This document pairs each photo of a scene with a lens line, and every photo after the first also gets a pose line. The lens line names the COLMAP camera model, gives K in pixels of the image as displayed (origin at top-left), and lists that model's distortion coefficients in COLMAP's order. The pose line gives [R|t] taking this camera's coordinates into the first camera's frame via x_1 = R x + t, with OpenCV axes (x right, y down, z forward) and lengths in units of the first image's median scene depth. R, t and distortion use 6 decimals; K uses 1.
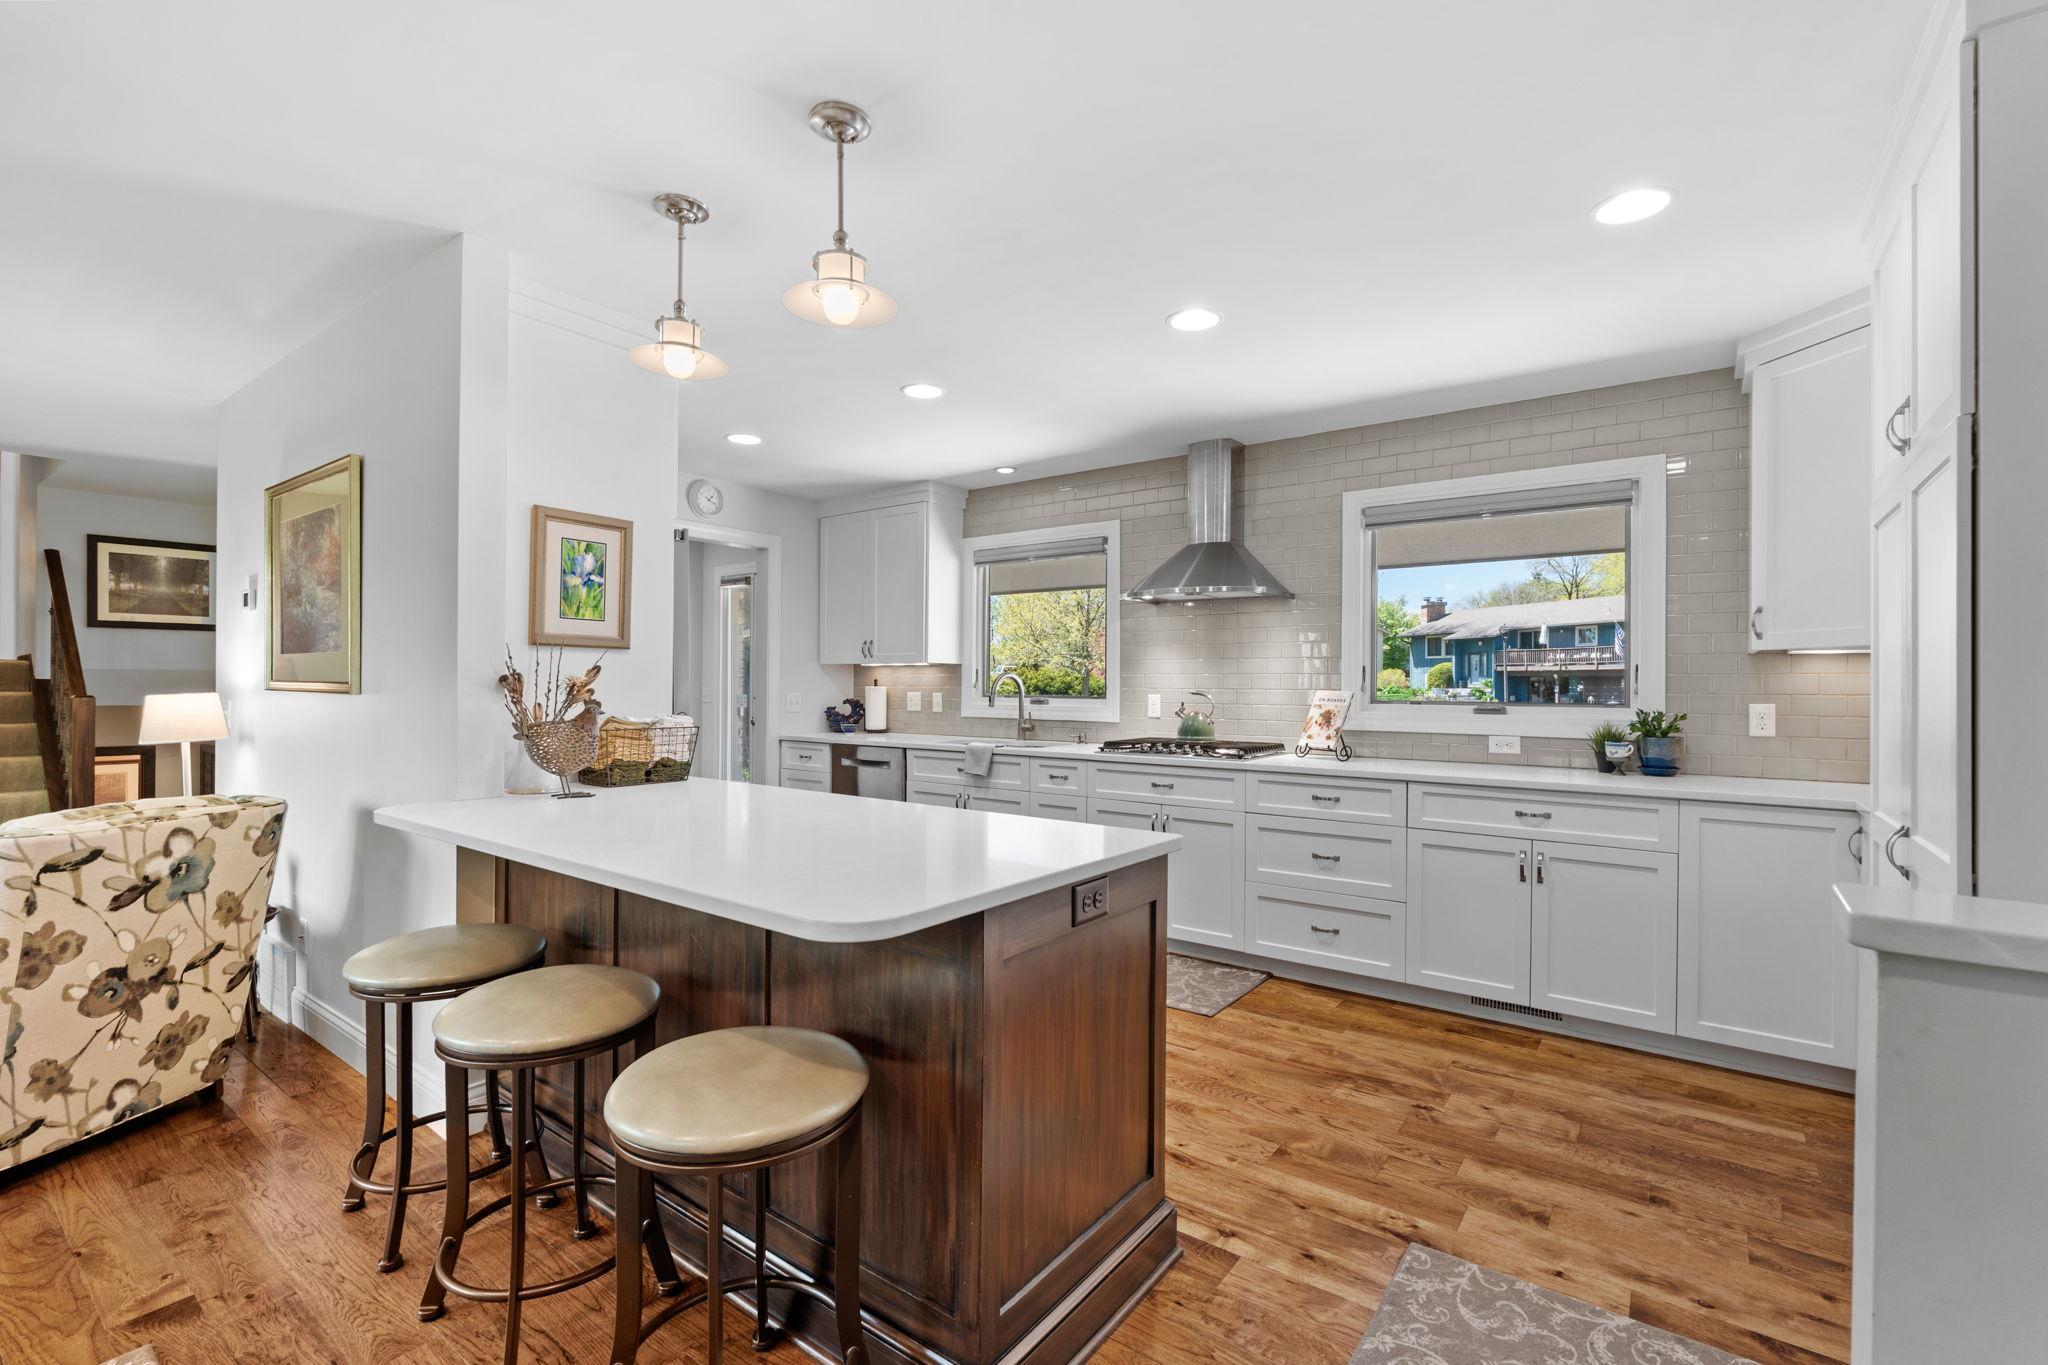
lens RADIAL K [[907.0, 0, 1024.0], [0, 907.0, 682.5], [0, 0, 1]] dist [-0.000672, 0.000206]
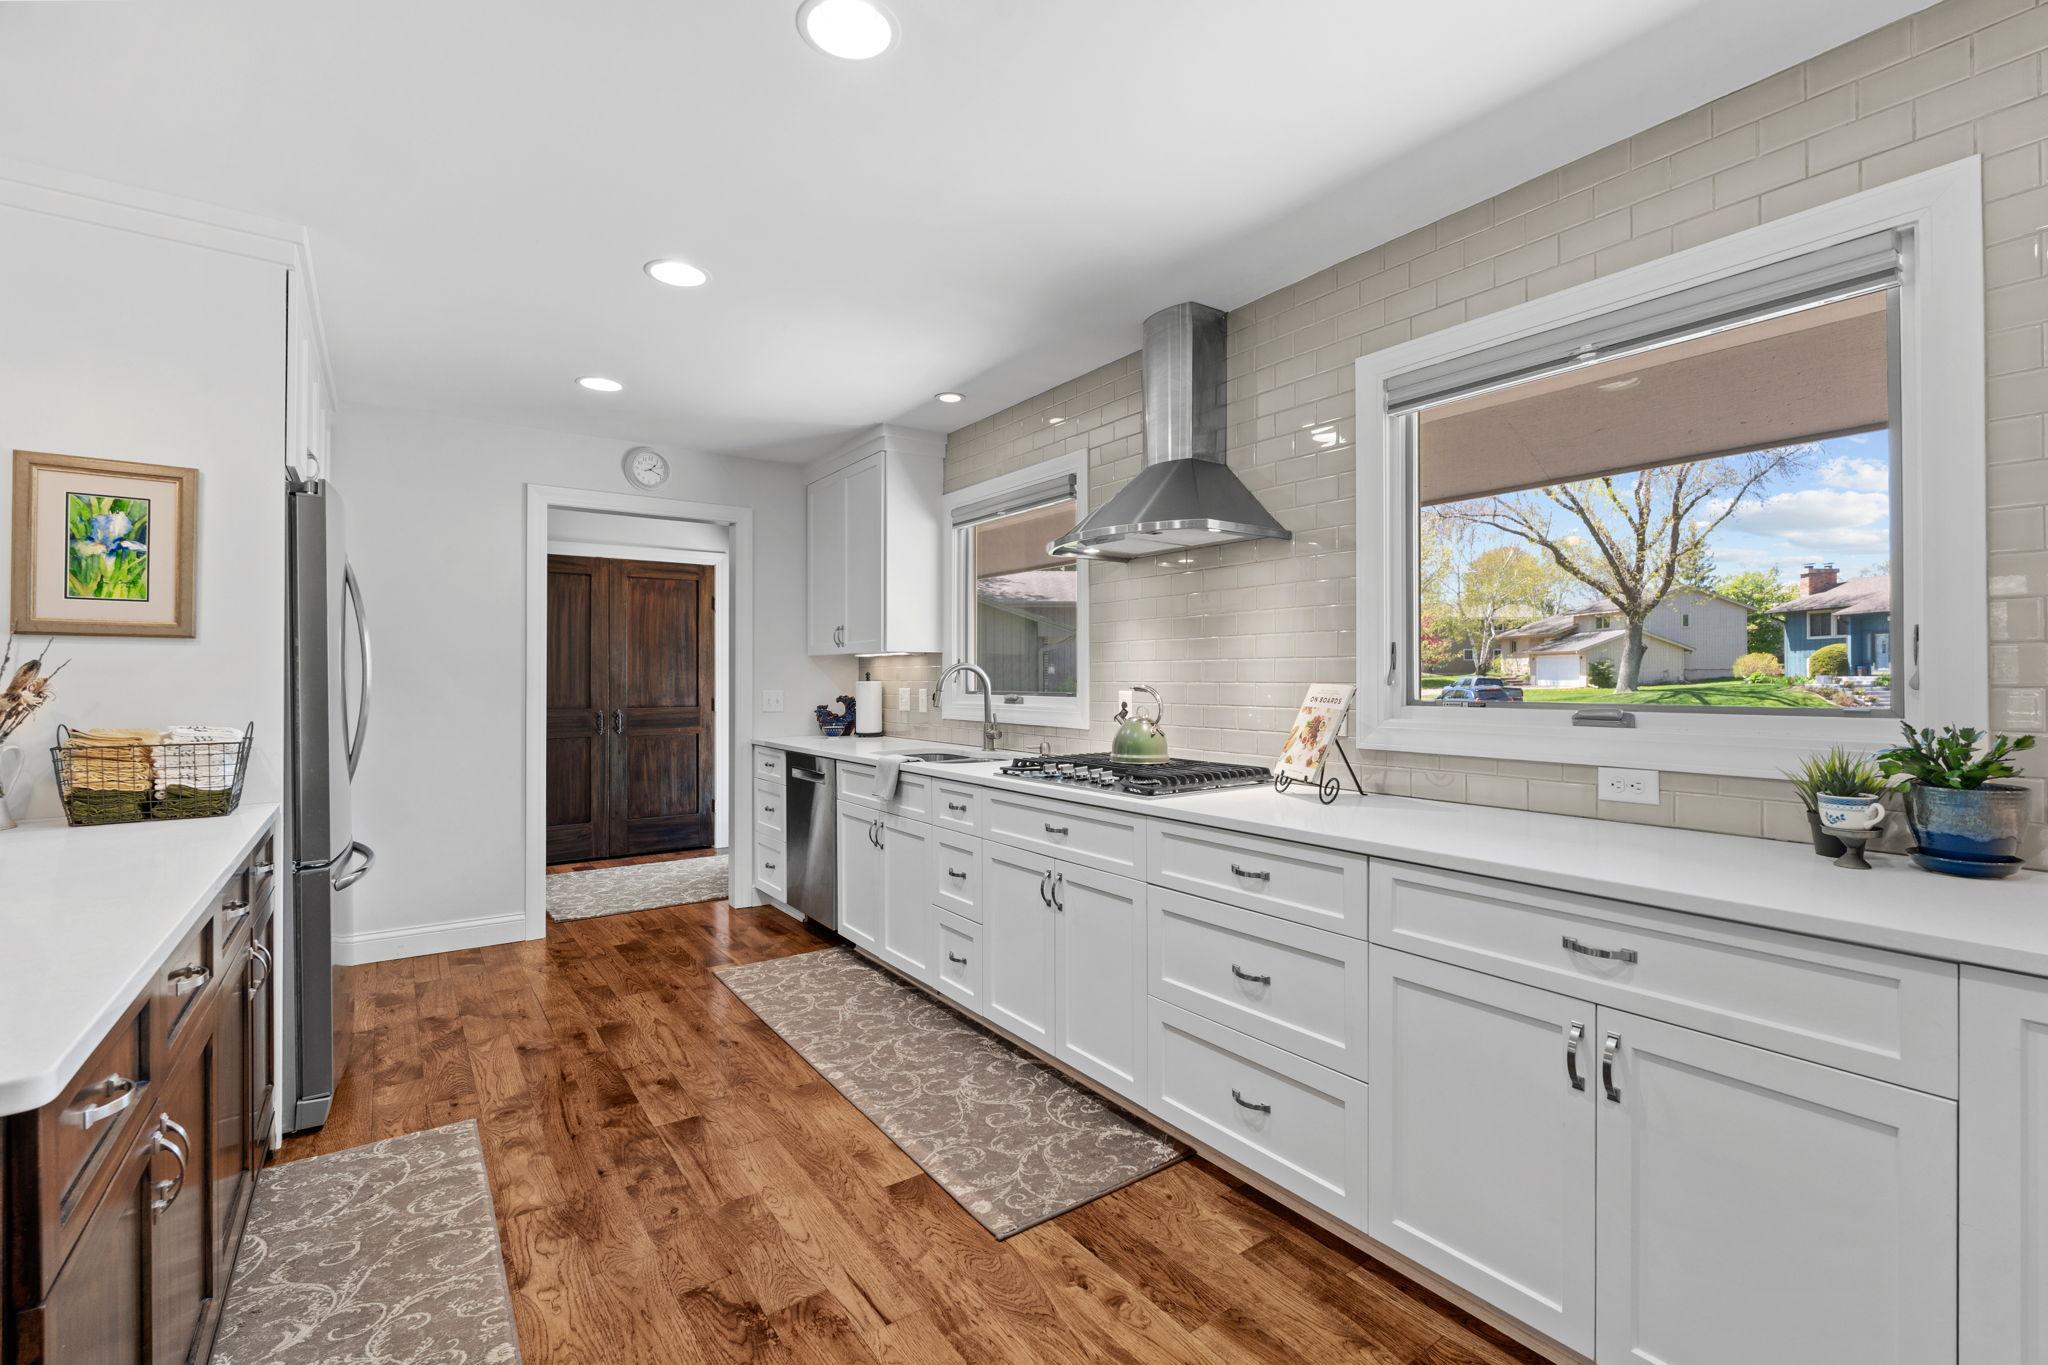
lens RADIAL K [[896.3, 0, 1026.0], [0, 896.3, 673.8], [0, 0, 1]] dist [-0.004858, -0.000529]
pose [[0.951445, -0.010493, -0.307639, 0.364714], [0.009938, 0.999945, -0.003370, 0.002083], [0.307658, 0.000149, 0.951497, 0.406453]]
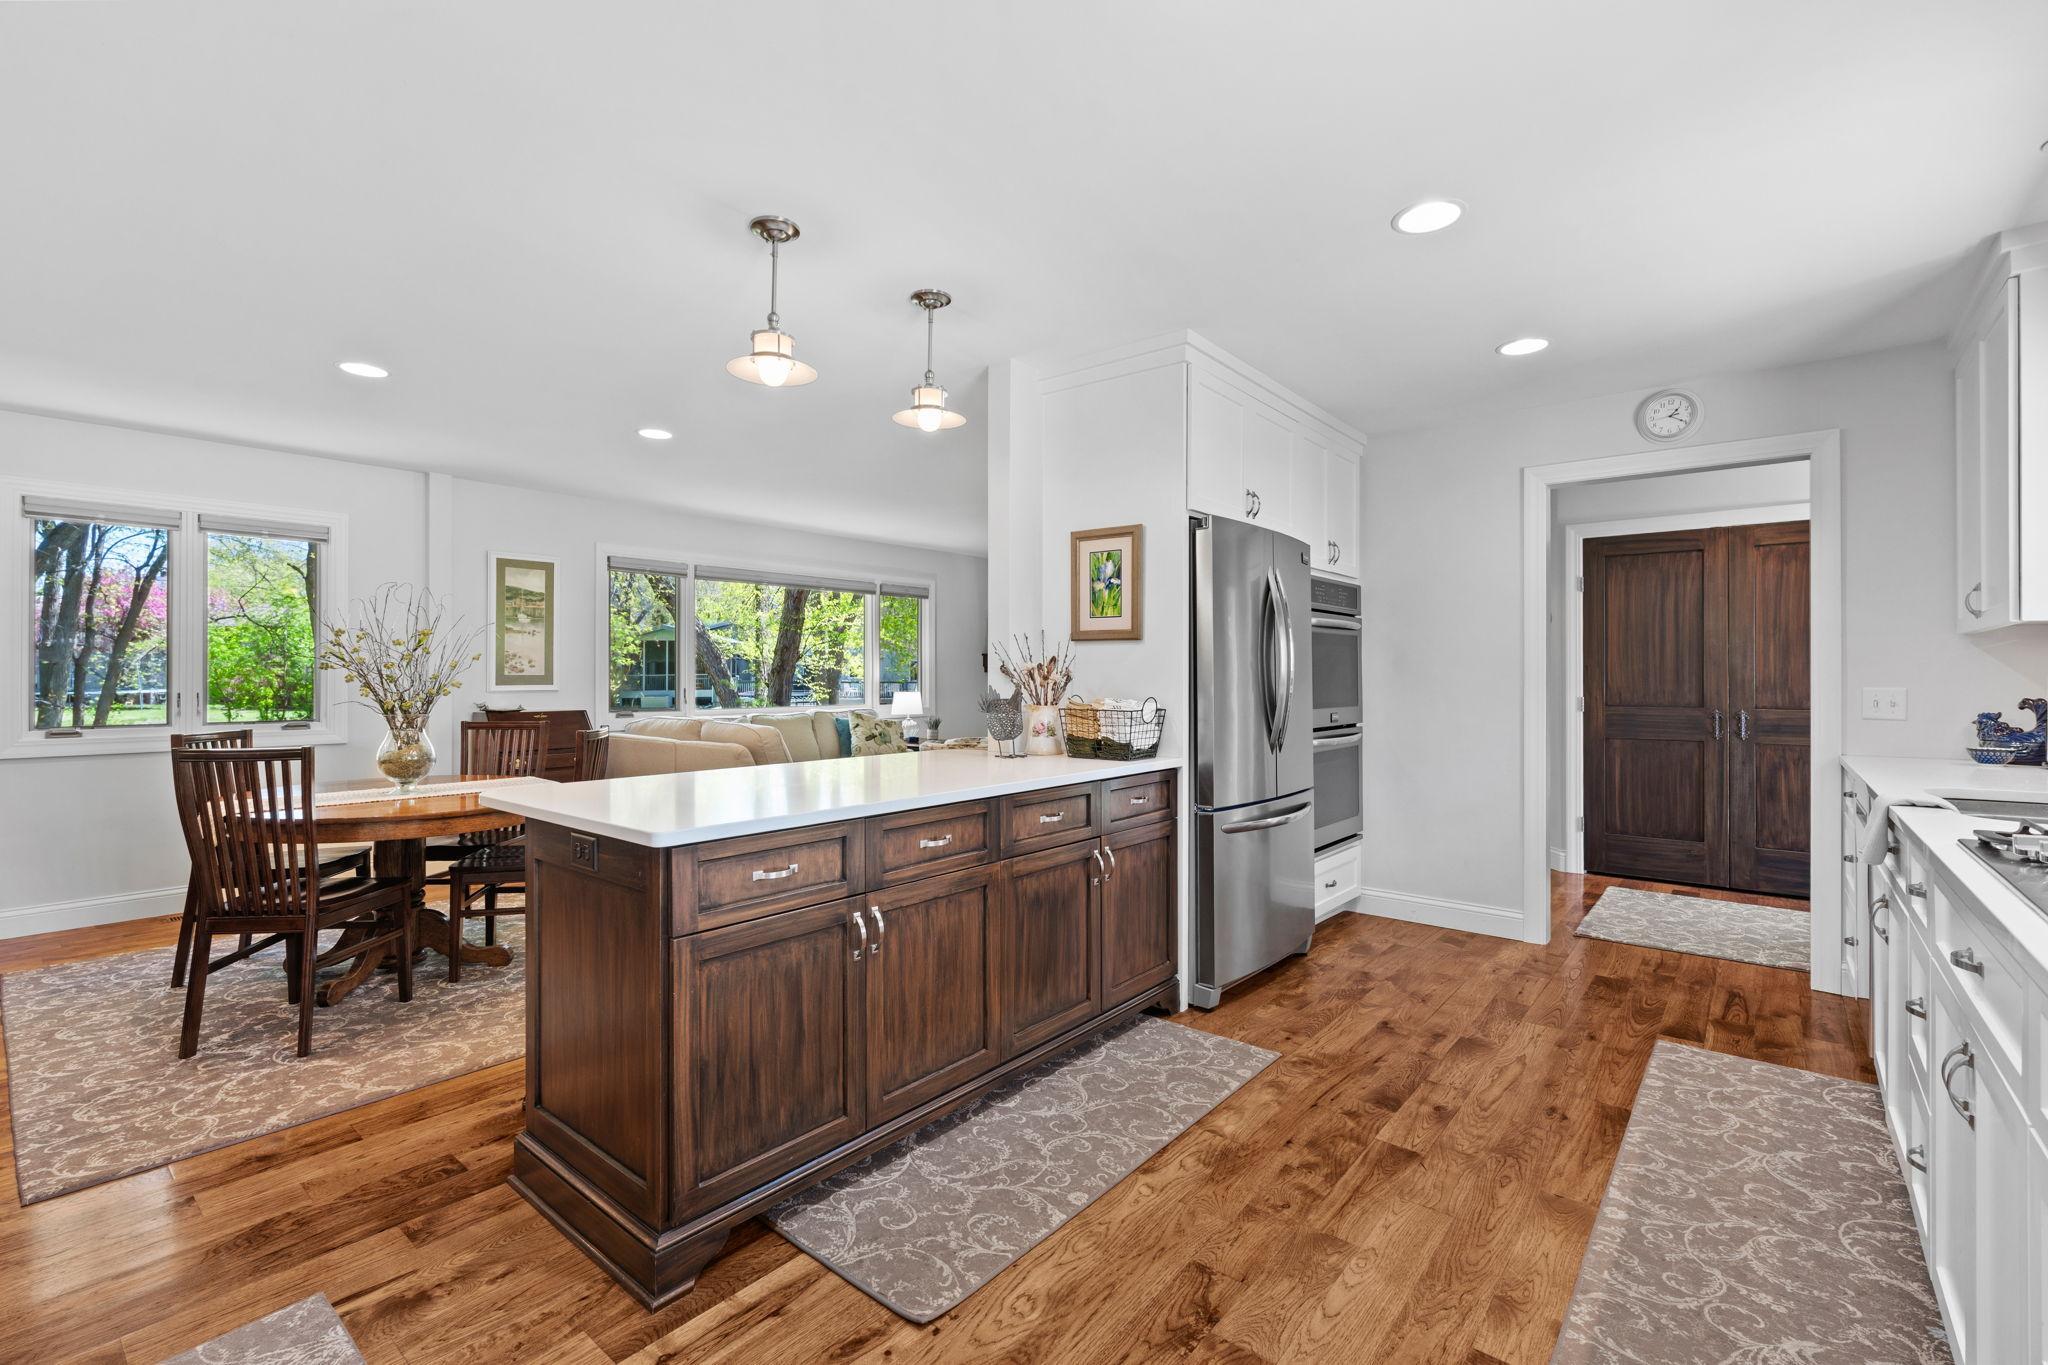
lens RADIAL K [[896.3, 0, 1026.0], [0, 896.3, 673.8], [0, 0, 1]] dist [-0.004858, -0.000529]
pose [[-0.052625, -0.010483, -0.998559, 0.536958], [0.000787, 0.999944, -0.010539, 0.013391], [0.998614, -0.001340, -0.052613, 0.738385]]
